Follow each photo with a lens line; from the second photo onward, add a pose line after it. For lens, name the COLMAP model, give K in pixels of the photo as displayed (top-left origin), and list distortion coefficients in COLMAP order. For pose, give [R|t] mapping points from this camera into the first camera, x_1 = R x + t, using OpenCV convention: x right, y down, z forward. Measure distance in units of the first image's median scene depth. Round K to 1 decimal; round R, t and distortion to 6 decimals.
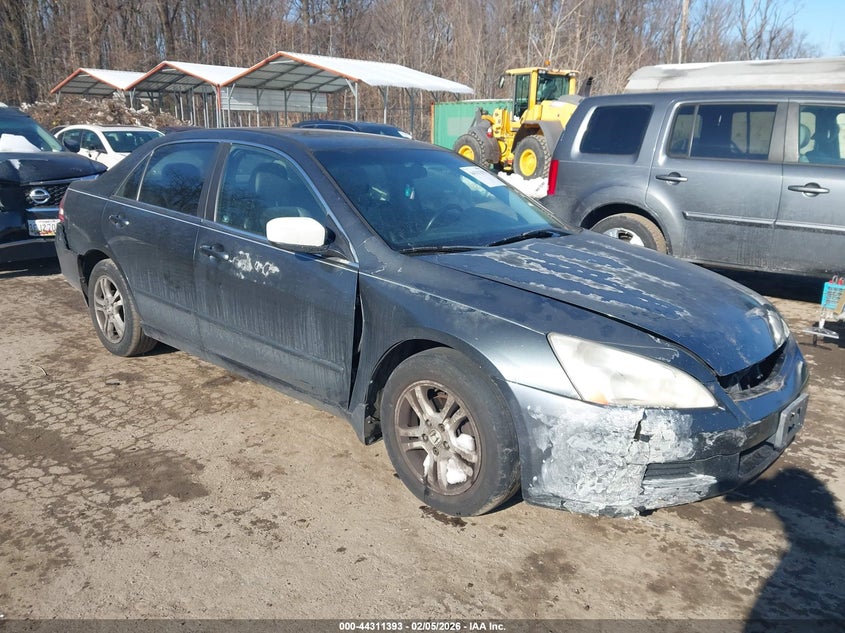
lens RADIAL K [[638.3, 0, 419.1], [0, 638.3, 317.2], [0, 0, 1]] dist [0.005404, 0.003755]
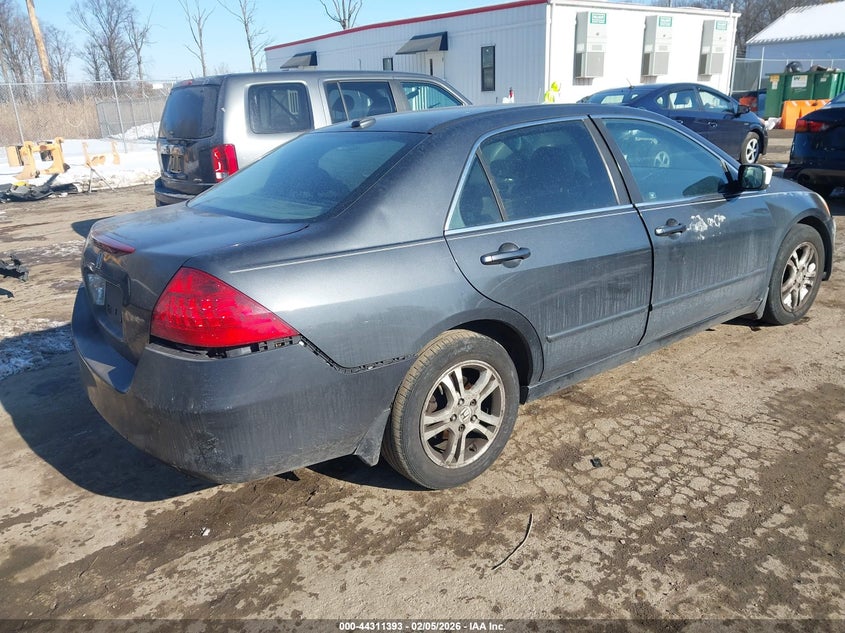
lens RADIAL K [[638.3, 0, 417.1], [0, 638.3, 309.5], [0, 0, 1]] dist [0.005404, 0.003755]
pose [[0.235084, -0.333258, 0.913058, -1.225046], [0.326836, 0.911787, 0.248644, -0.327281], [-0.915376, 0.239968, 0.323267, 0.982046]]
